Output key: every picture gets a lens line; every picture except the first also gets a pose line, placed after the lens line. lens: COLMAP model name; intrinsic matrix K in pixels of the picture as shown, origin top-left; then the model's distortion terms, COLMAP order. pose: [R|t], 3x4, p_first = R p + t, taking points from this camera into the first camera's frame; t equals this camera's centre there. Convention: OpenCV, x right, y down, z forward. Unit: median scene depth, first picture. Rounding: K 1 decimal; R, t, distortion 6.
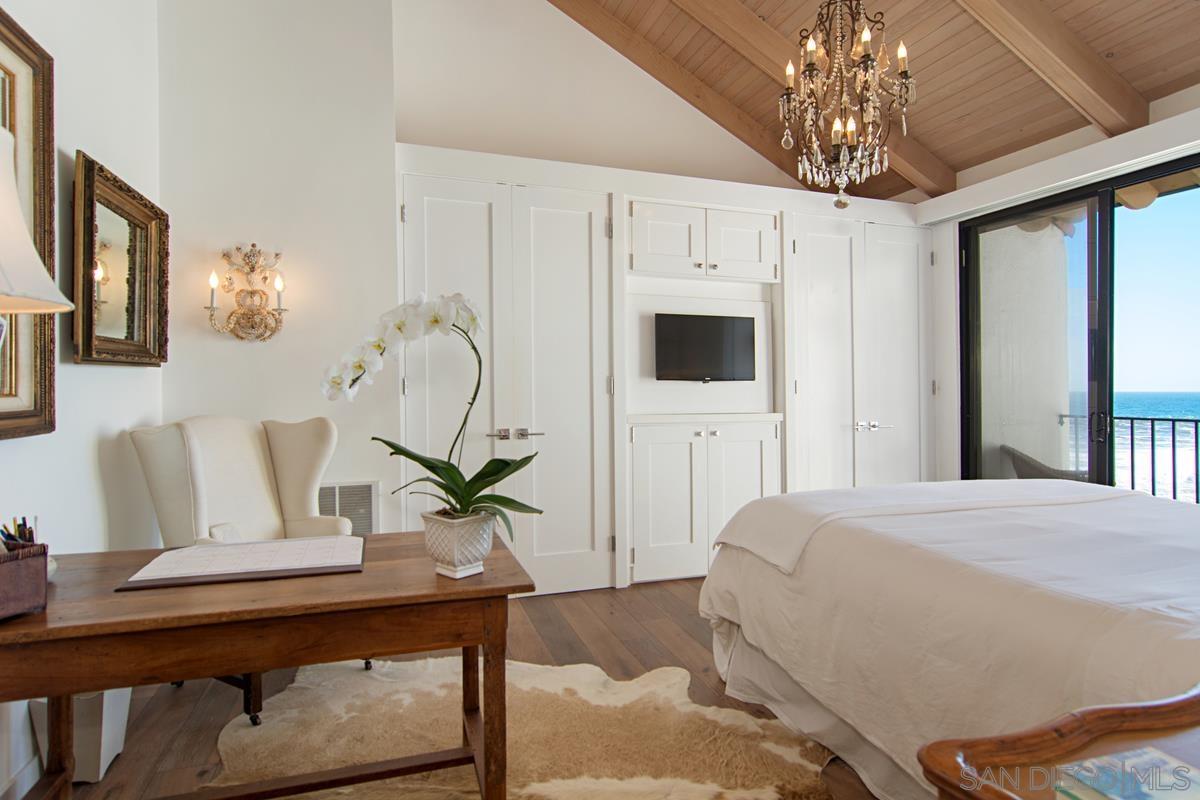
lens RADIAL K [[648.2, 0, 602.9], [0, 648.2, 391.8], [0, 0, 1]] dist [-0.001914, -0.001410]
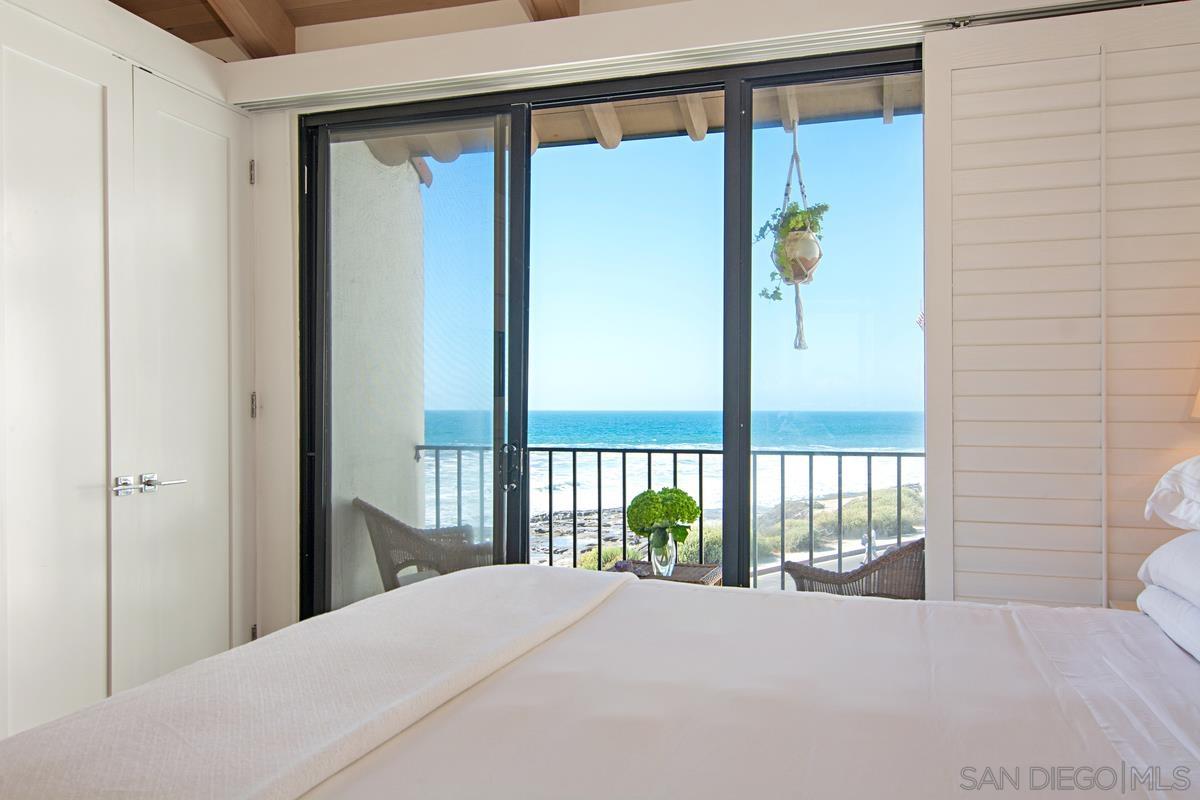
lens RADIAL K [[900.9, 0, 605.5], [0, 900.9, 402.0], [0, 0, 1]] dist [0.004850, 0.000216]
pose [[0.582098, 0.005261, 0.813102, 0.062922], [0.006159, 0.999922, -0.010879, 0.001386], [-0.813096, 0.011340, 0.582020, 0.322599]]
